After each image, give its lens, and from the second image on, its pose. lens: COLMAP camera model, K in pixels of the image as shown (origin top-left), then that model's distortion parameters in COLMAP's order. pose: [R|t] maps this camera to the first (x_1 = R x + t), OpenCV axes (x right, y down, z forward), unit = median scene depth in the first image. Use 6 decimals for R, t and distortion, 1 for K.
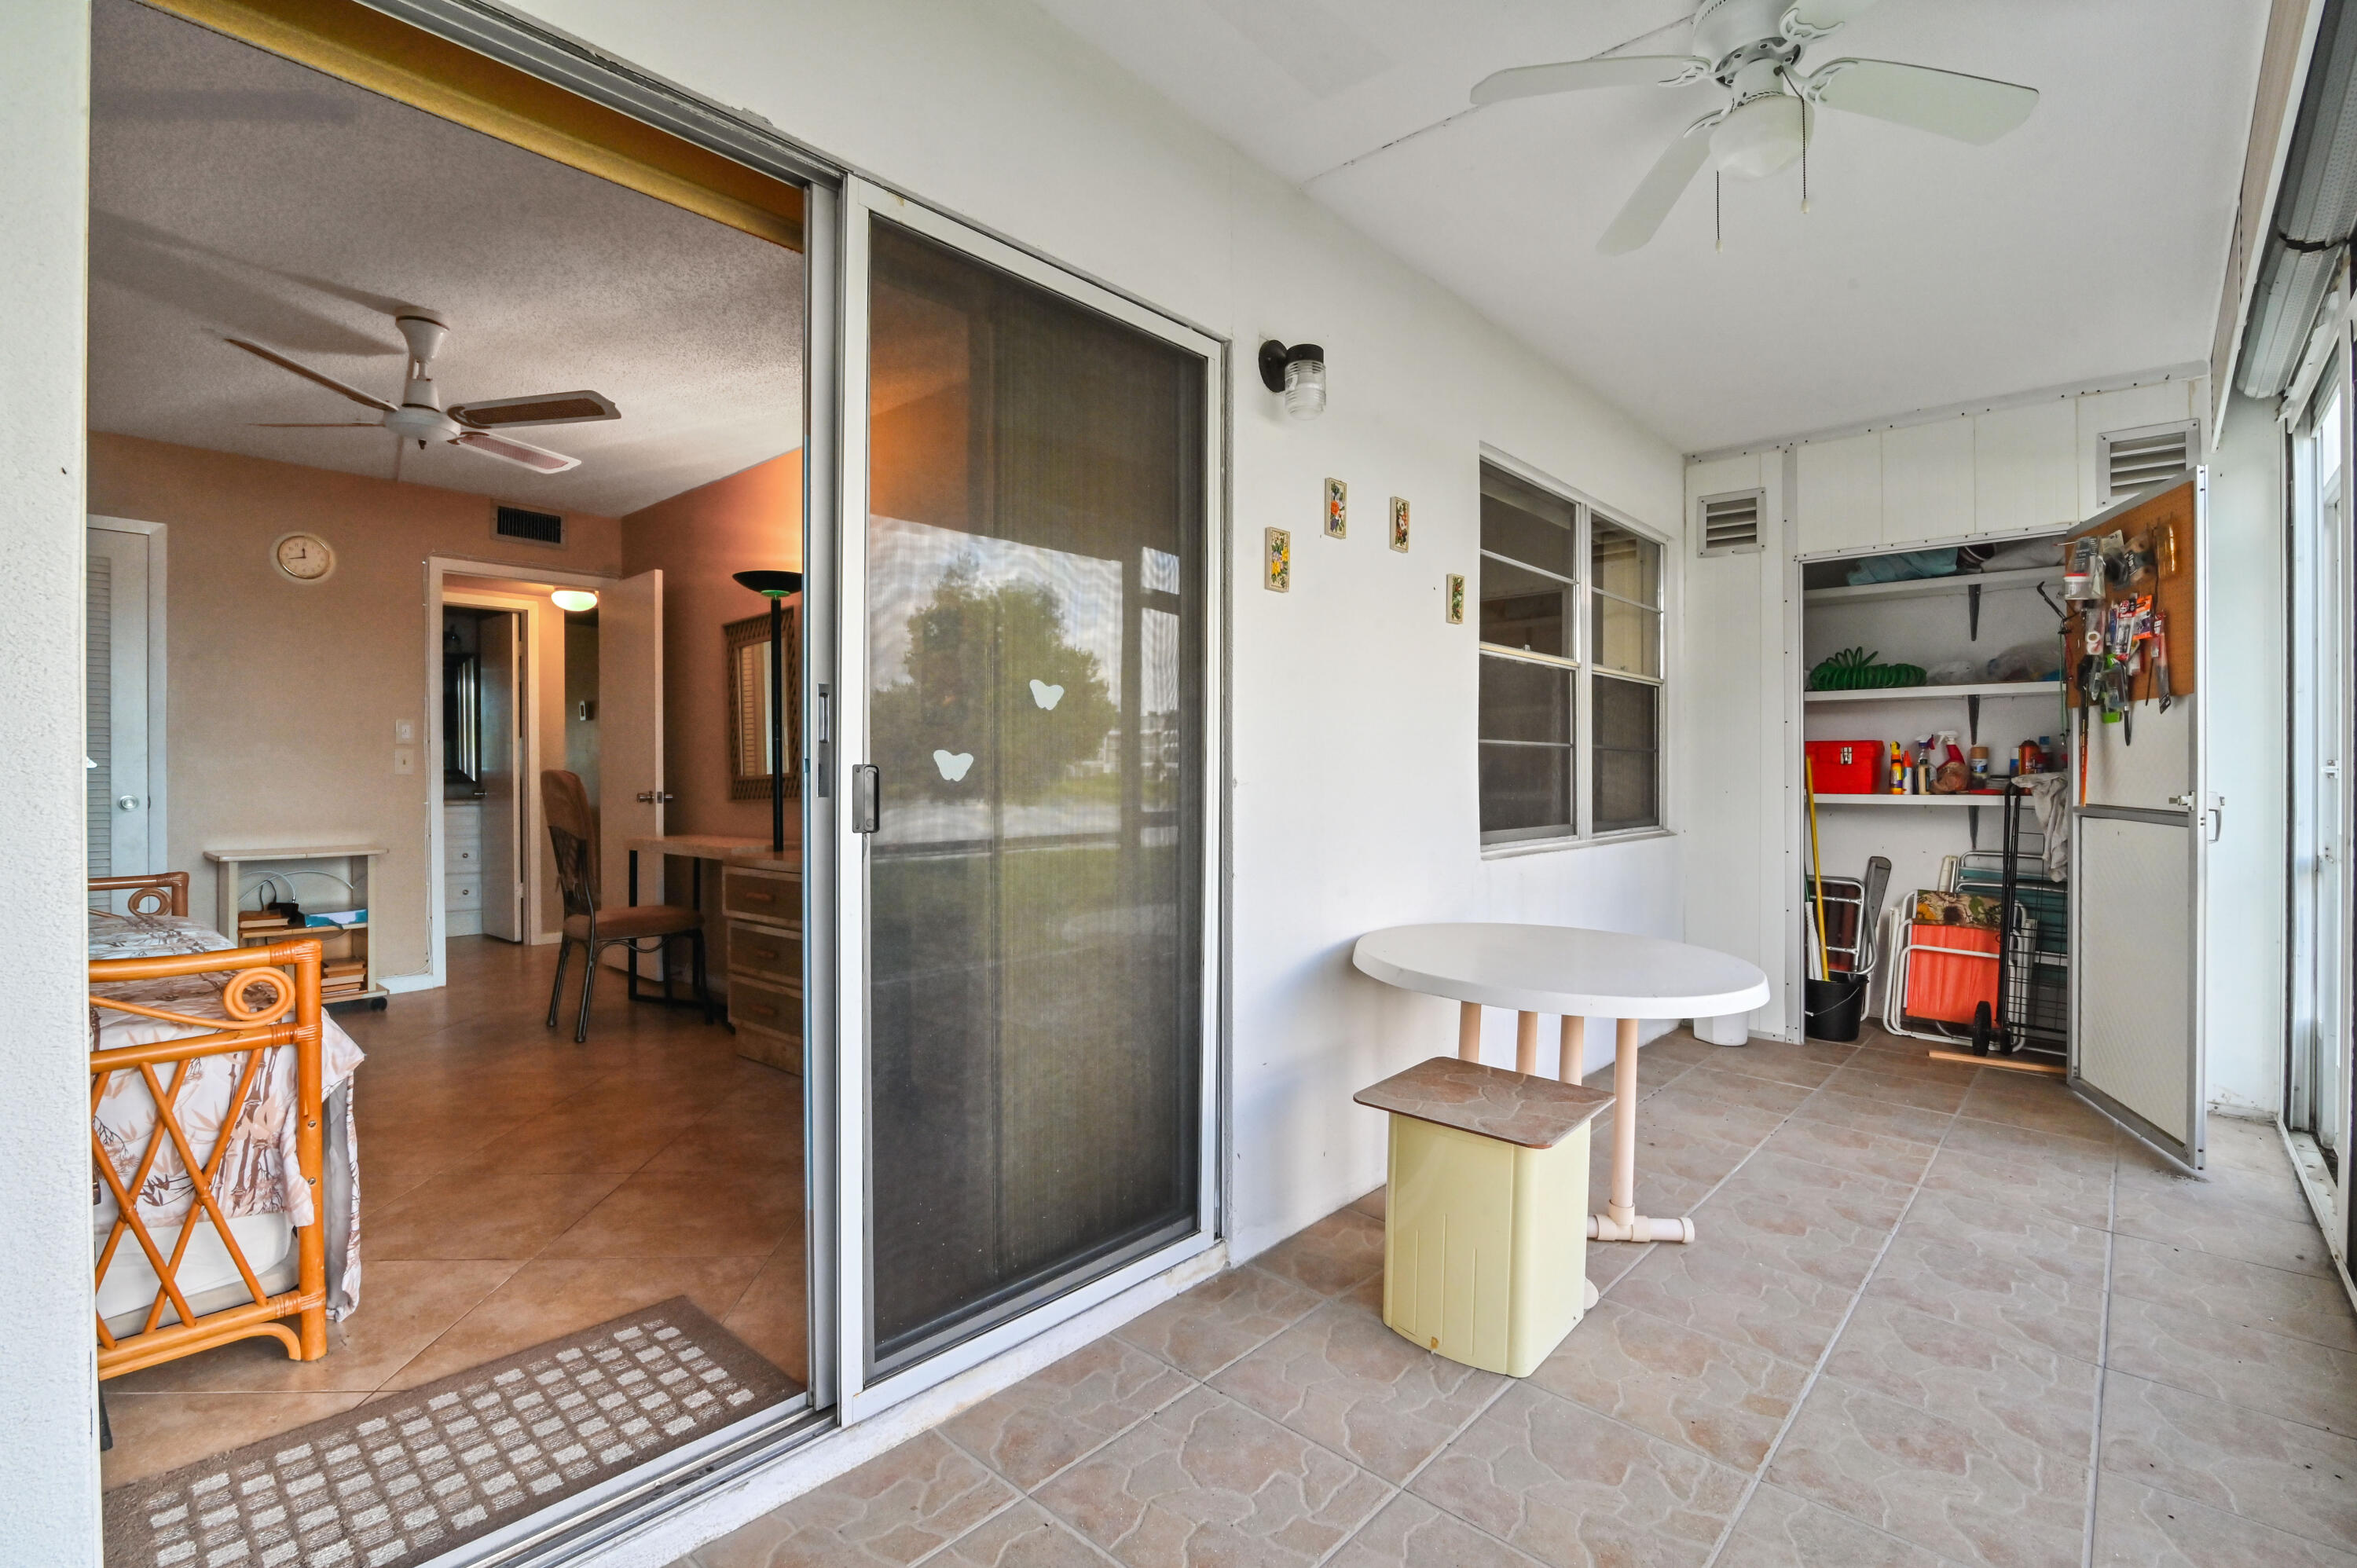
lens RADIAL K [[1091.4, 0, 1182.8], [0, 1091.4, 777.3], [0, 0, 1]] dist [-0.017489, 0.001038]
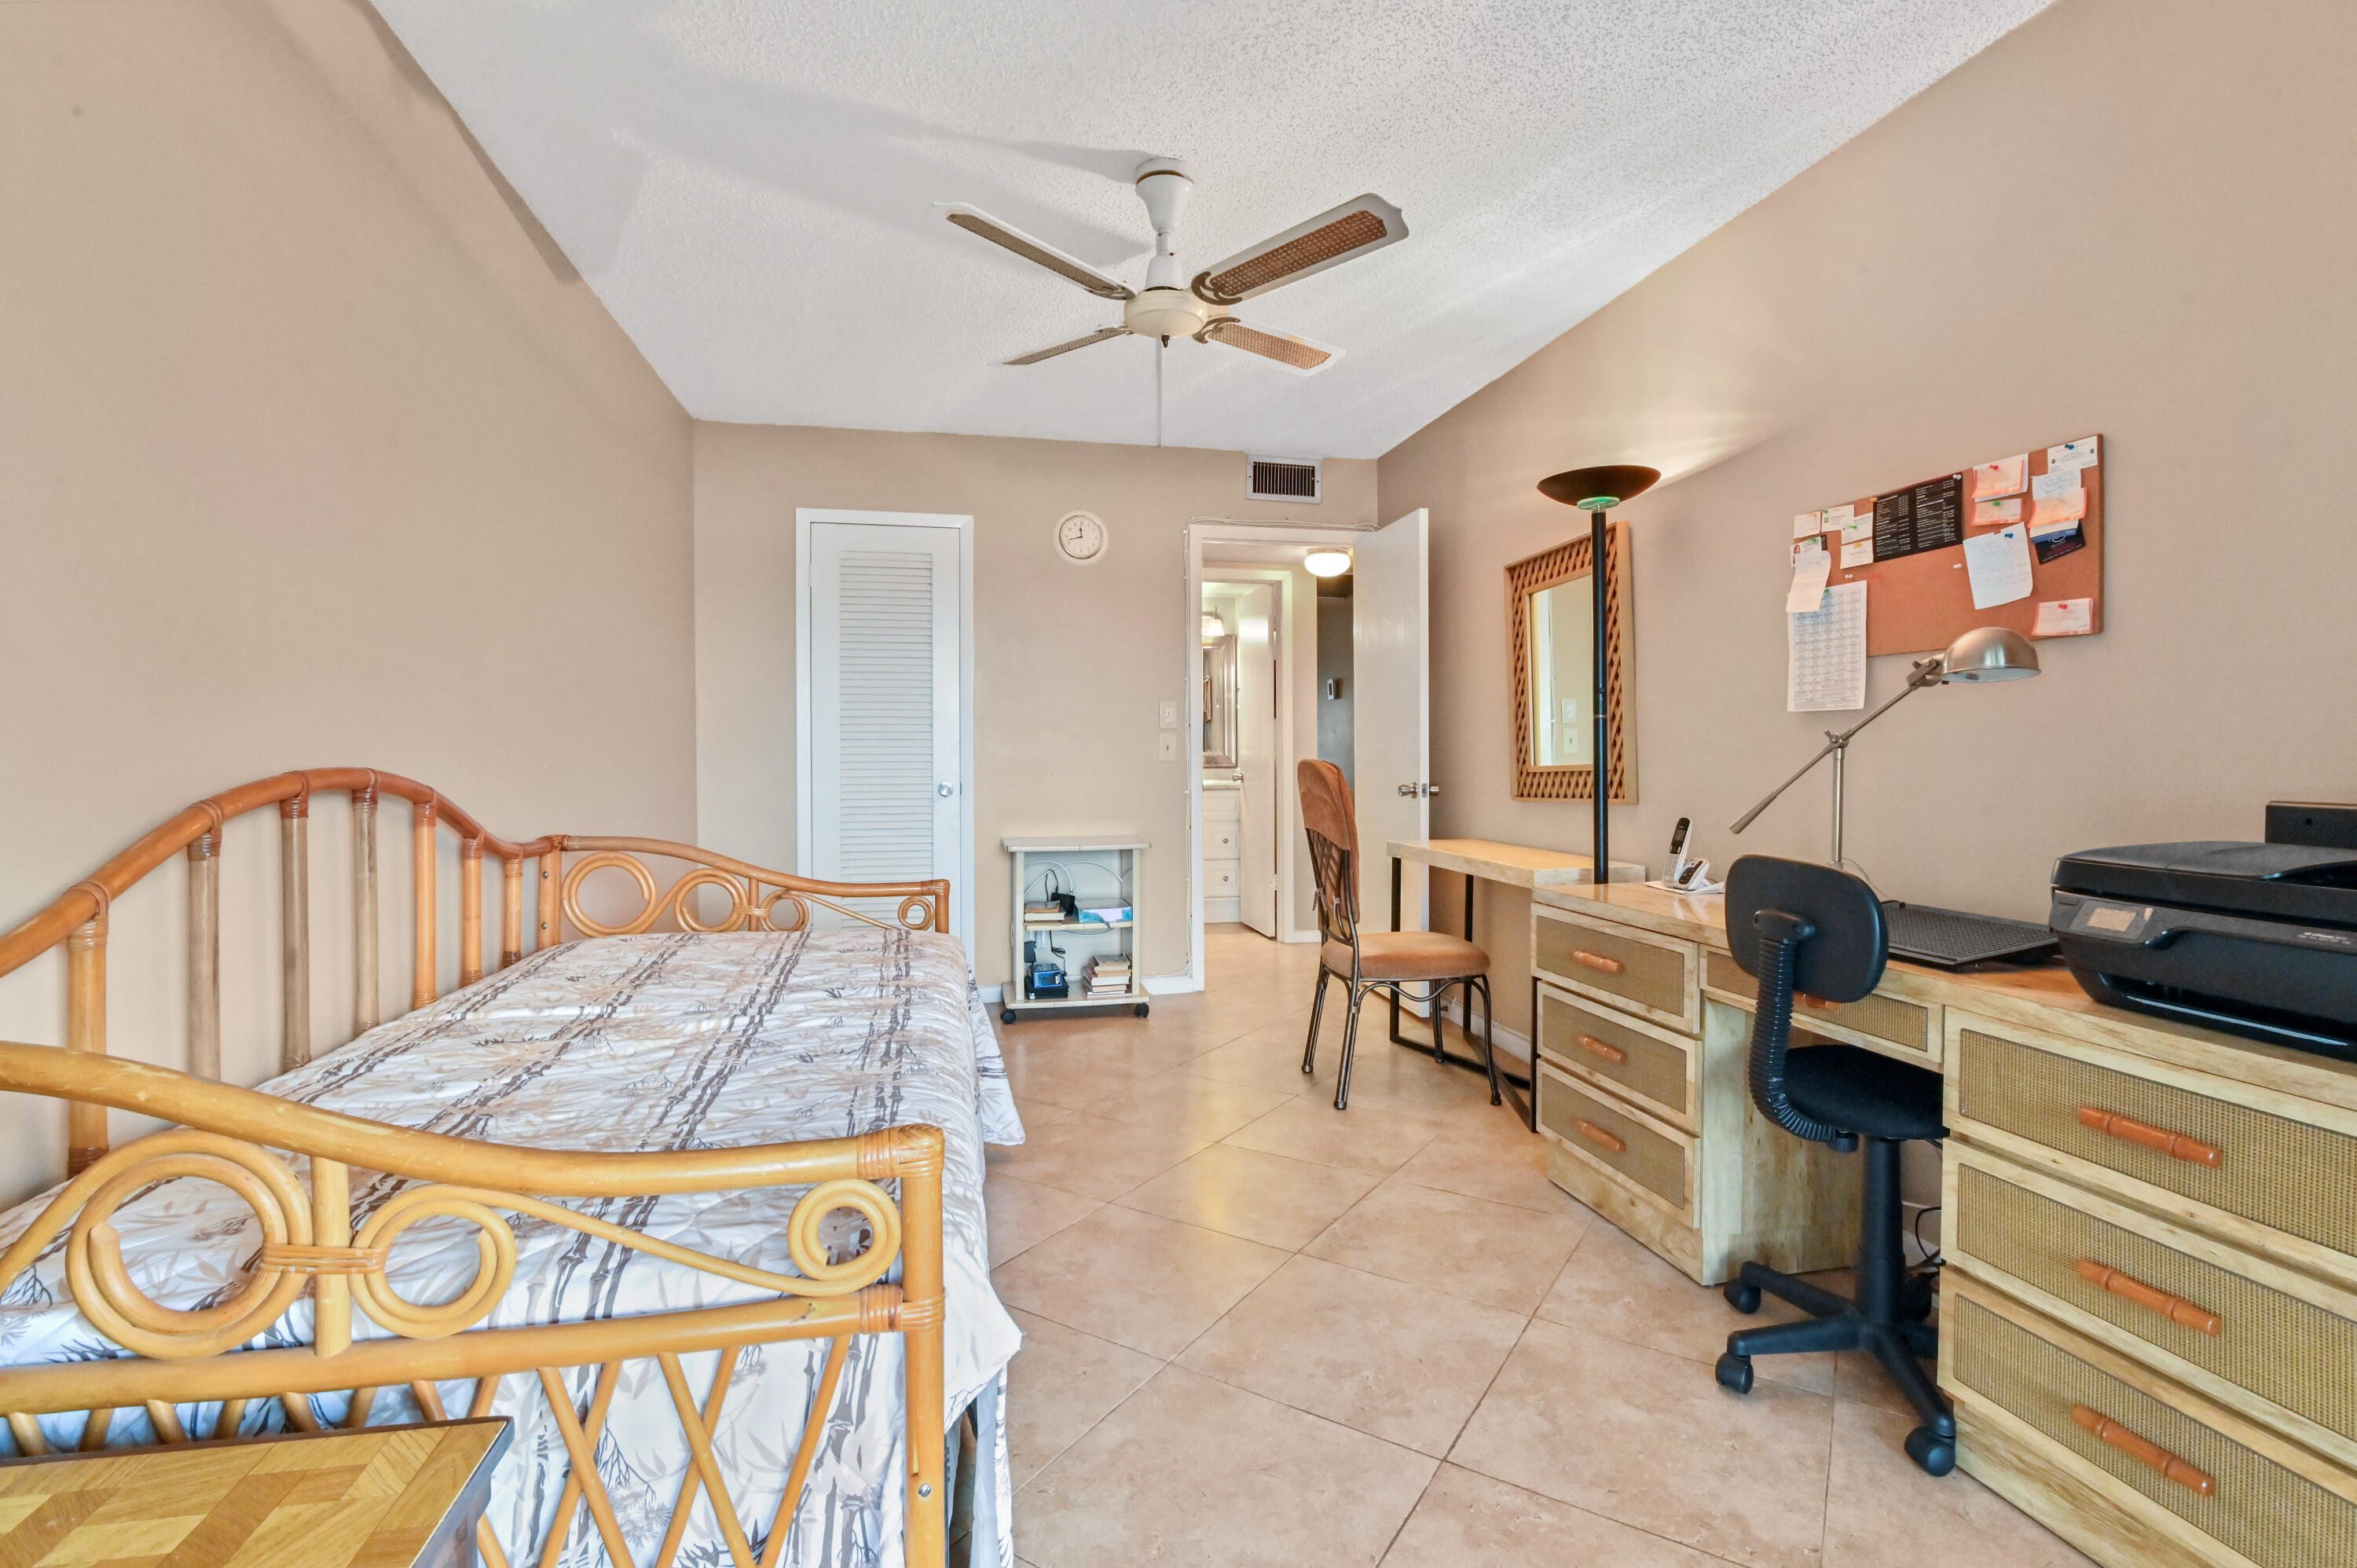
lens RADIAL K [[1091.4, 0, 1169.1], [0, 1091.4, 772.6], [0, 0, 1]] dist [-0.017489, 0.001038]
pose [[0.800232, 0.011996, -0.599570, -0.289506], [-0.000960, 0.999824, 0.018724, -0.020056], [0.599689, -0.014408, 0.800103, 0.466771]]
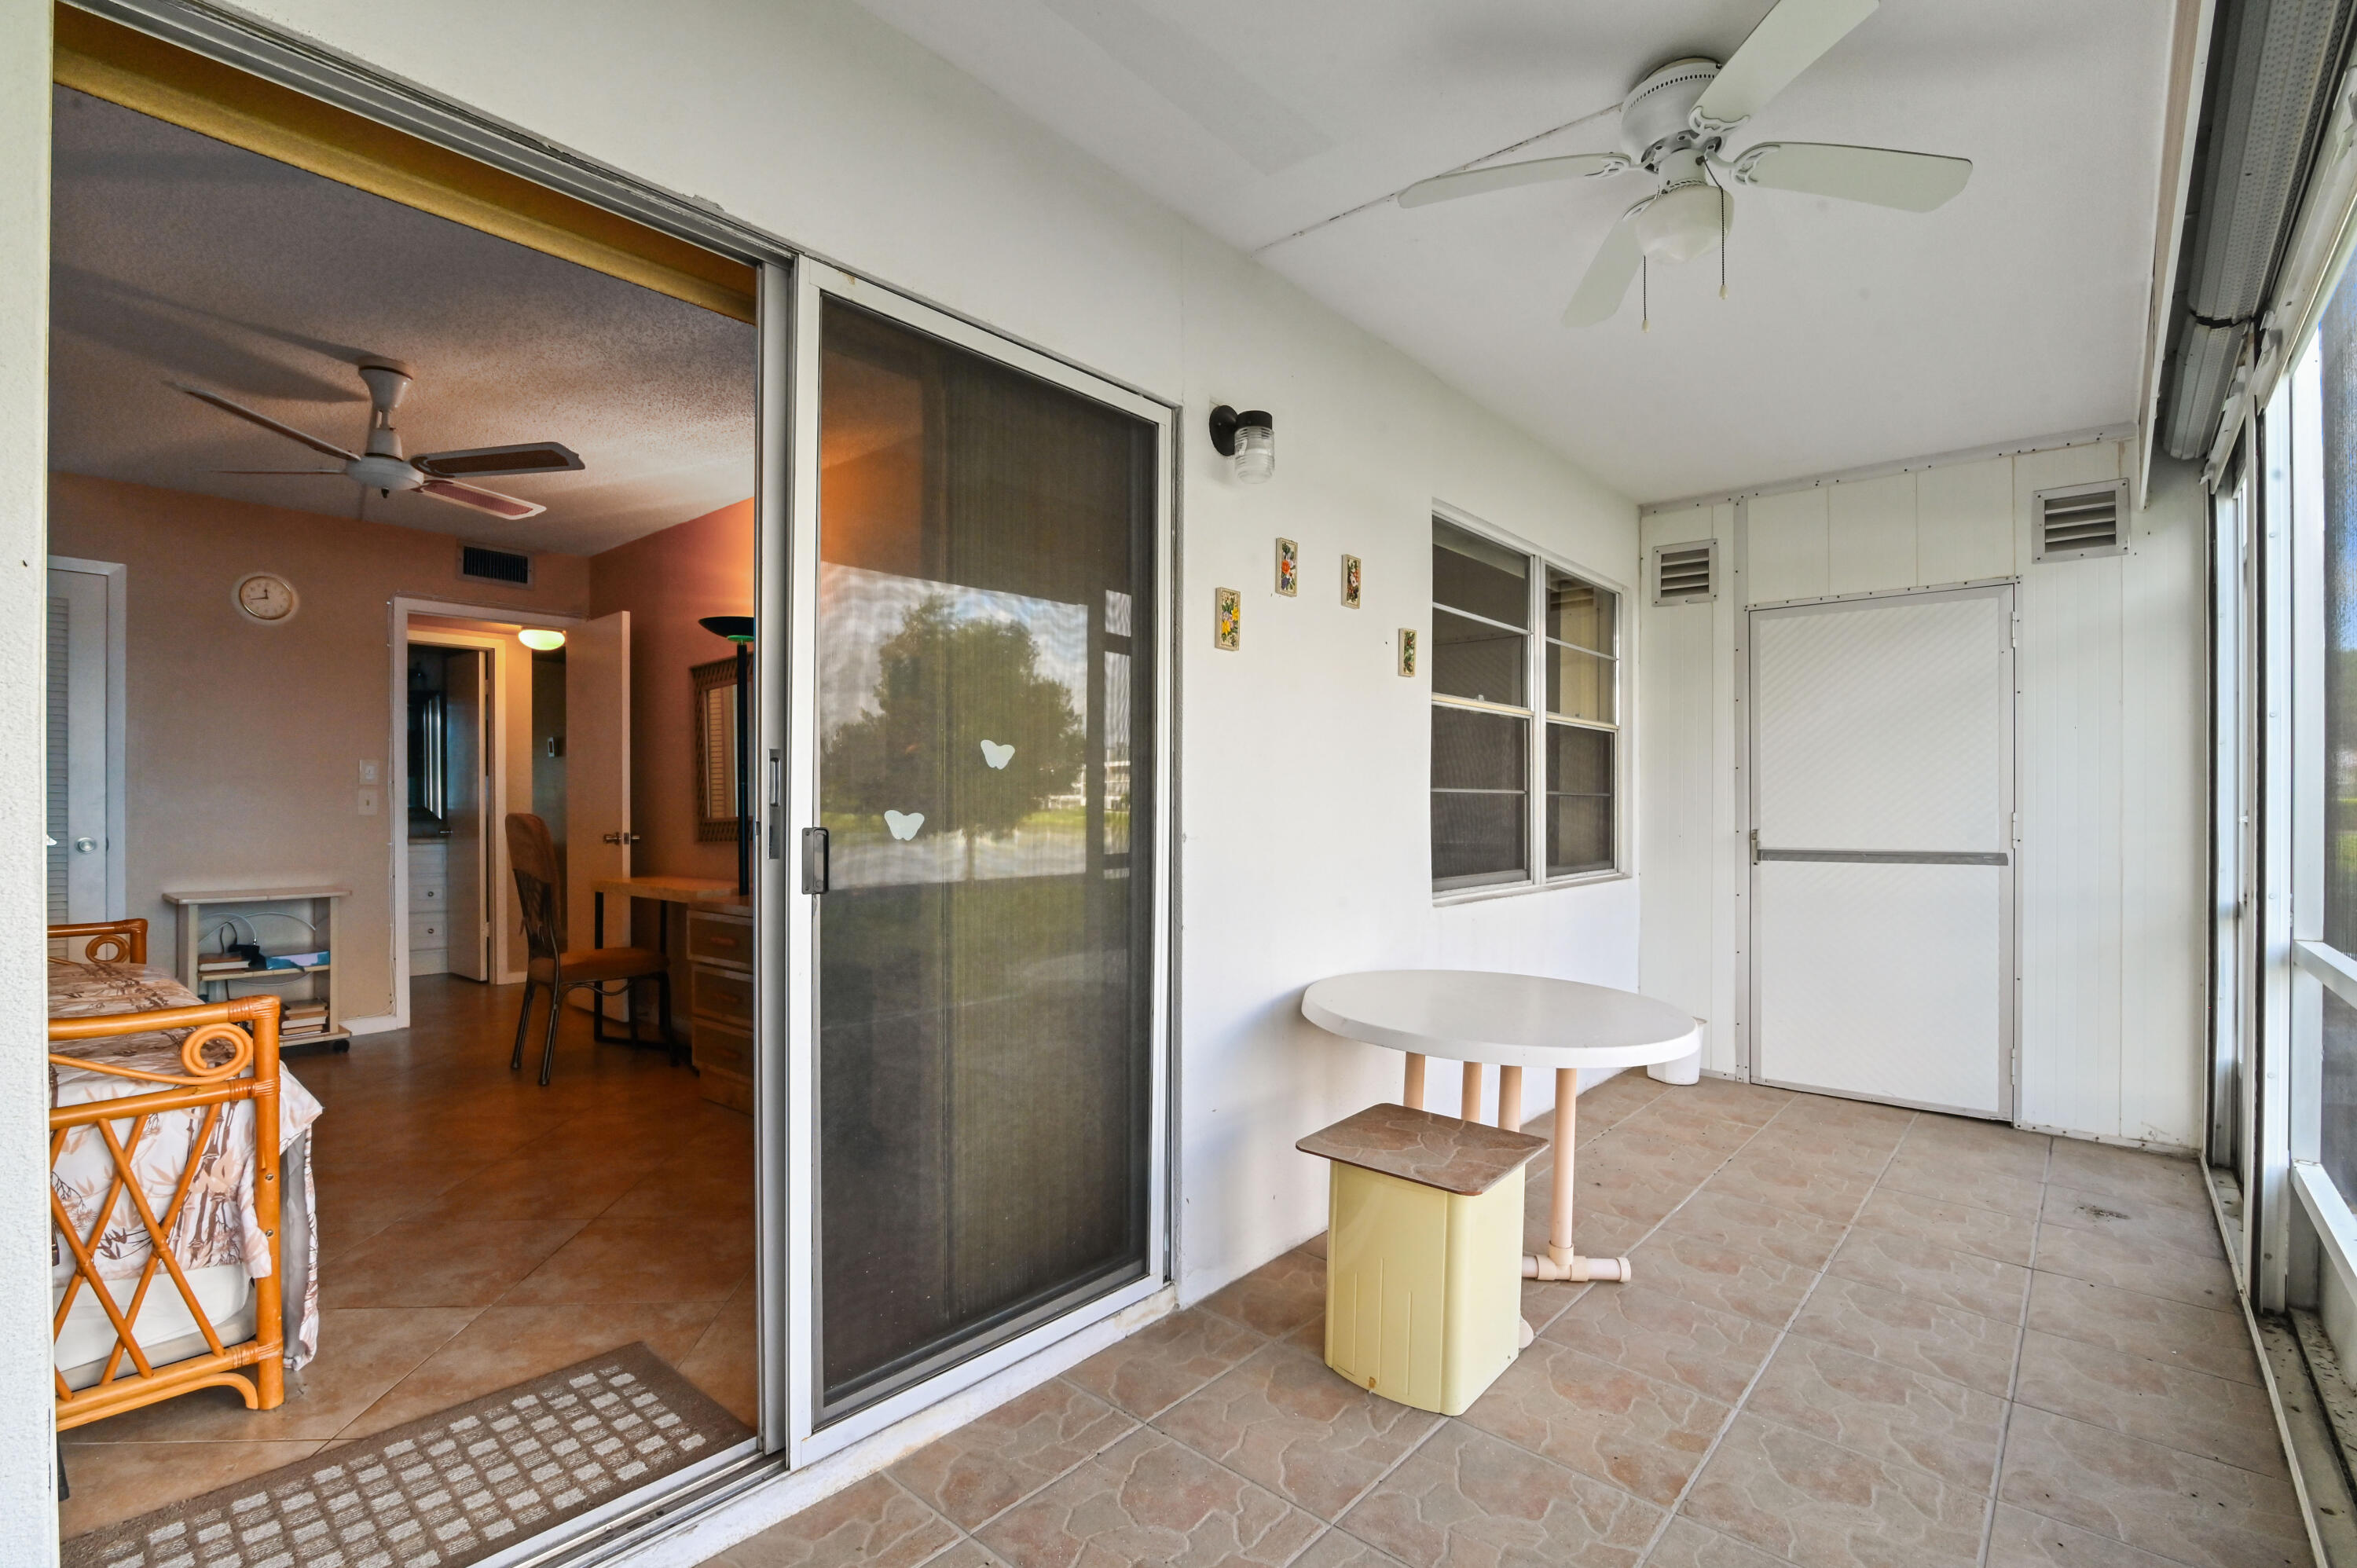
lens RADIAL K [[1091.4, 0, 1183.8], [0, 1091.4, 807.8], [0, 0, 1]] dist [-0.017489, 0.001038]
pose [[0.999781, 0.002294, 0.020802, 0.023204], [-0.002268, 0.999997, -0.001277, -0.019304], [-0.020805, 0.001229, 0.999783, -0.024119]]
